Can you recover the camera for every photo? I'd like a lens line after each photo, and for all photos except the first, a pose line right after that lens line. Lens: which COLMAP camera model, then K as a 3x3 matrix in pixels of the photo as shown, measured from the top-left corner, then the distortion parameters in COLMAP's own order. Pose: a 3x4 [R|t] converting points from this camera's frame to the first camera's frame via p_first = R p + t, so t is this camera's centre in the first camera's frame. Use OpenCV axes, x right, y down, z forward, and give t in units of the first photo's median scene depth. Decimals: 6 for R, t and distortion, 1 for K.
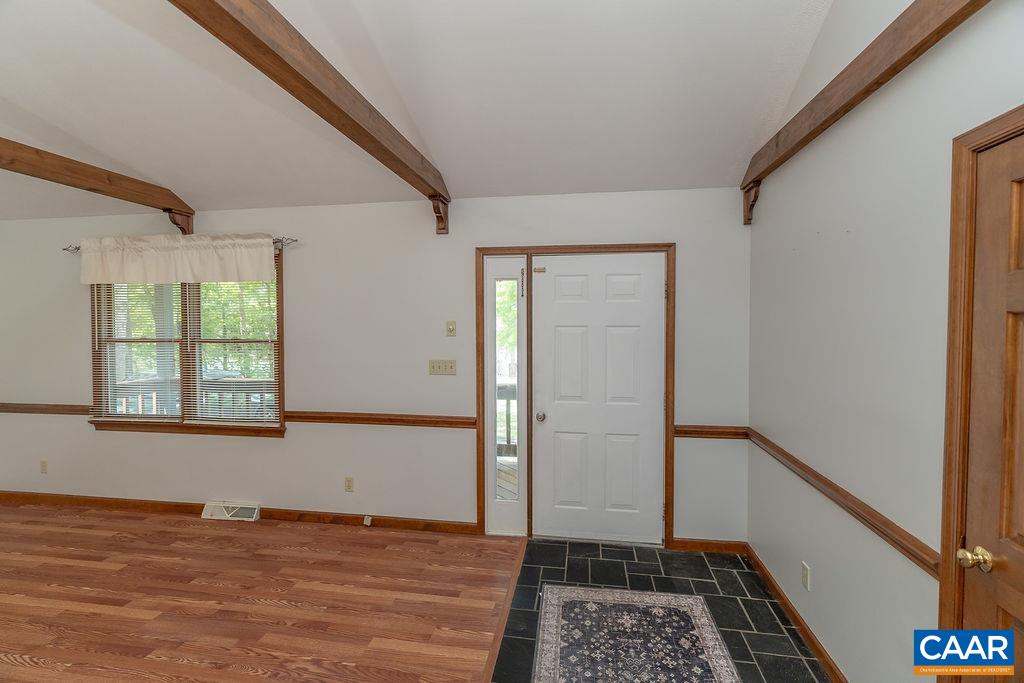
lens RADIAL K [[461.2, 0, 508.5], [0, 461.2, 338.9], [0, 0, 1]] dist [-0.008384, 0.003051]
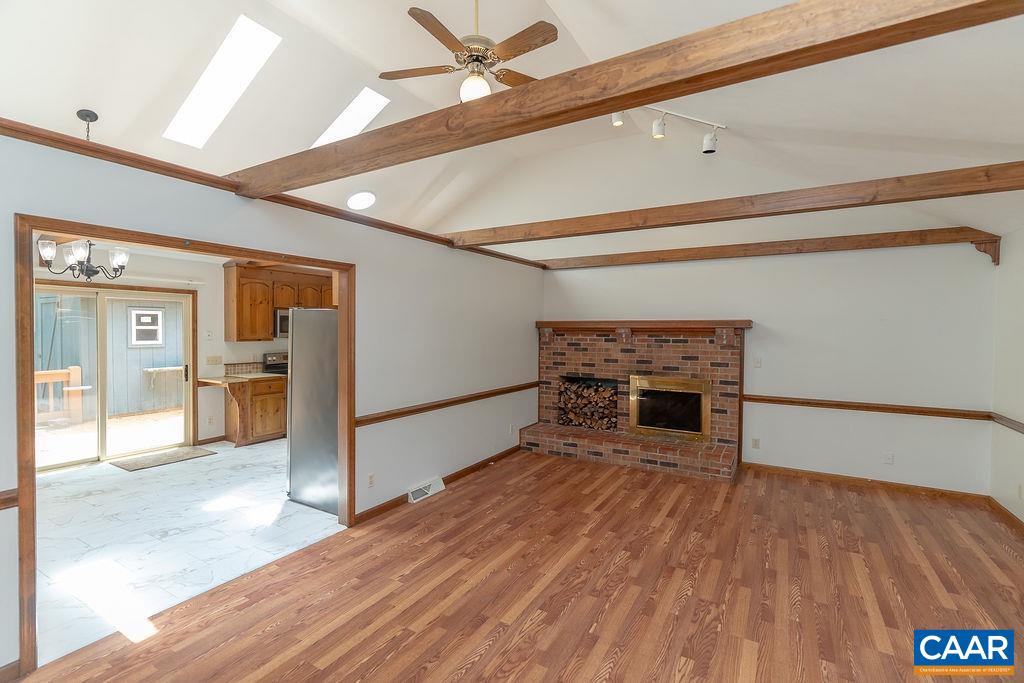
lens RADIAL K [[461.2, 0, 512.6], [0, 461.2, 338.9], [0, 0, 1]] dist [-0.008384, 0.003051]
pose [[-0.366642, 0.018462, -0.930179, 0.270323], [-0.039815, 0.998576, 0.035513, -0.025165], [0.929510, 0.050056, -0.365385, 0.452410]]
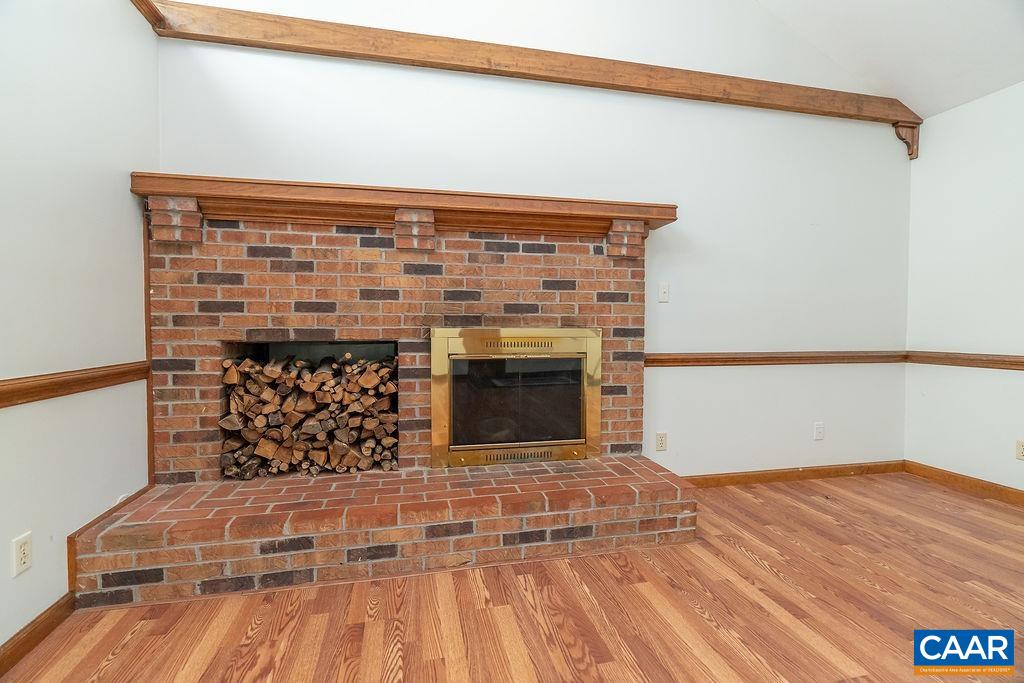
lens RADIAL K [[461.2, 0, 510.5], [0, 461.2, 338.3], [0, 0, 1]] dist [-0.008384, 0.003051]
pose [[0.369252, 0.027627, -0.928919, -0.824413], [-0.035410, 0.999250, 0.015643, 0.161501], [0.928654, 0.027117, 0.369953, 0.074498]]
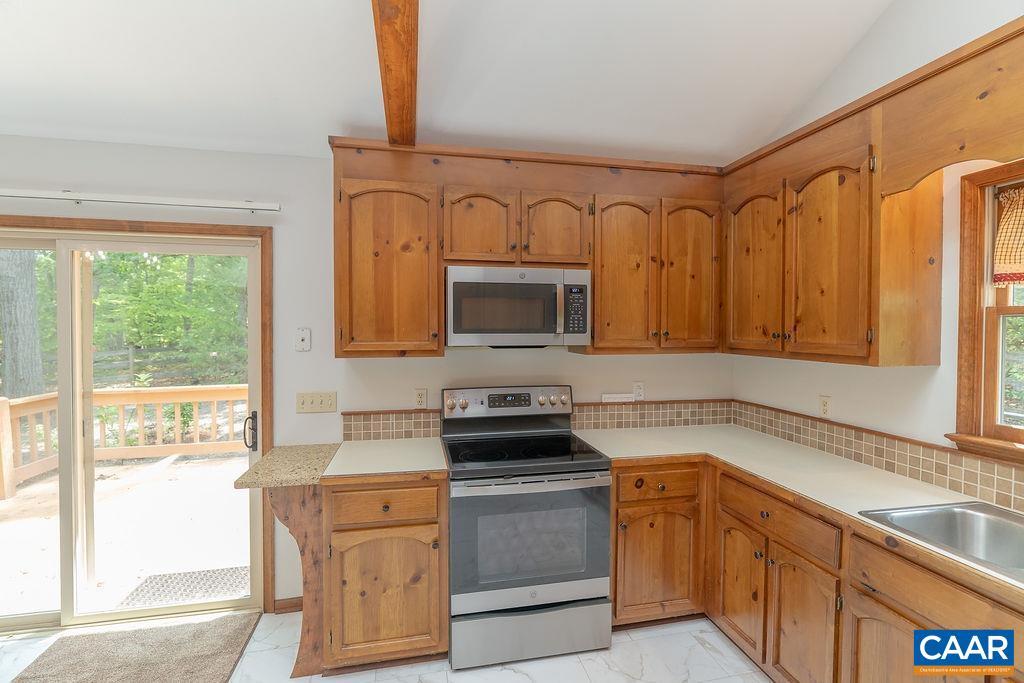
lens RADIAL K [[461.2, 0, 513.0], [0, 461.2, 338.3], [0, 0, 1]] dist [-0.008384, 0.003051]
pose [[-0.930984, 0.011122, -0.364891, -1.087963], [-0.009803, 0.998414, 0.055444, 0.030071], [0.364928, 0.055195, -0.929398, -0.582642]]
